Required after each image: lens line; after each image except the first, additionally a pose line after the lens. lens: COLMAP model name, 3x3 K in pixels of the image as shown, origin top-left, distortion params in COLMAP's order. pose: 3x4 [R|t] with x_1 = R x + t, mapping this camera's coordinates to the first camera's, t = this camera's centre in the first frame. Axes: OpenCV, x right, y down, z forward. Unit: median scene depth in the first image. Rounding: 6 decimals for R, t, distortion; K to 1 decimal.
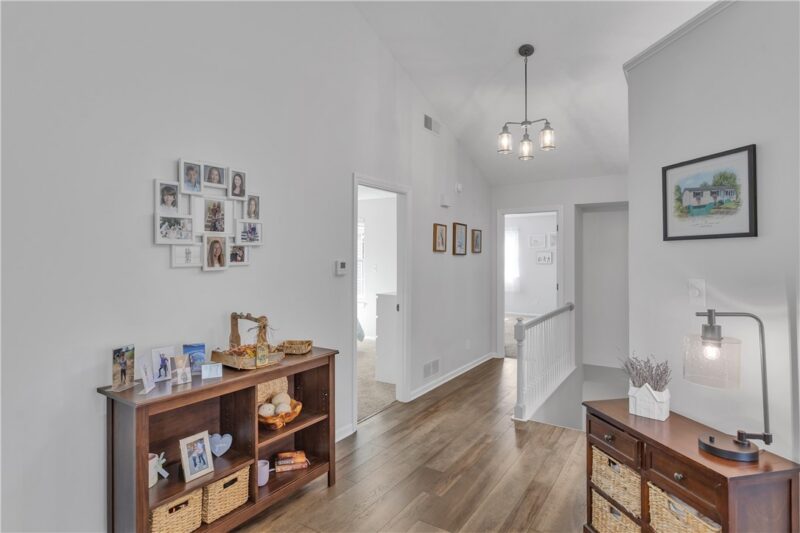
lens RADIAL K [[404.8, 0, 399.6], [0, 404.8, 260.8], [0, 0, 1]] dist [-0.005094, 0.000189]
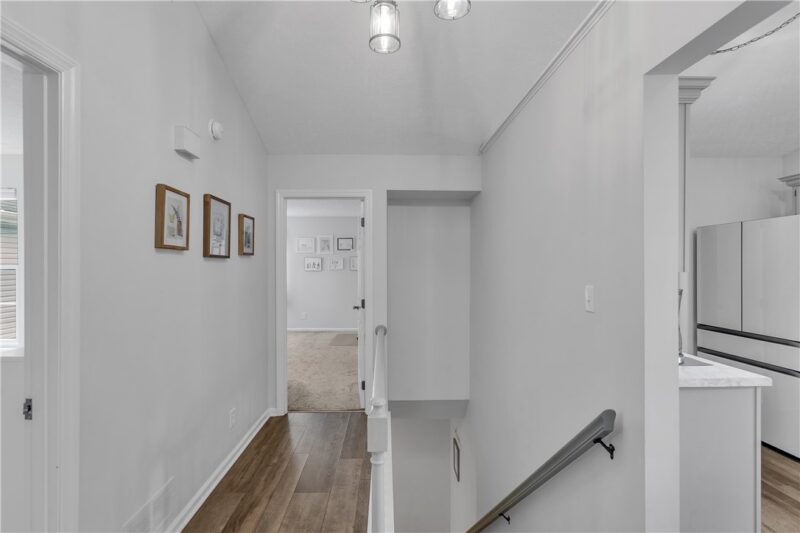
lens RADIAL K [[404.8, 0, 400.7], [0, 404.8, 264.4], [0, 0, 1]] dist [-0.005094, 0.000189]
pose [[0.829108, -0.000014, 0.559088, 0.053446], [0.004239, 0.999971, -0.006261, -0.001779], [-0.559072, 0.007561, 0.829085, 0.445394]]
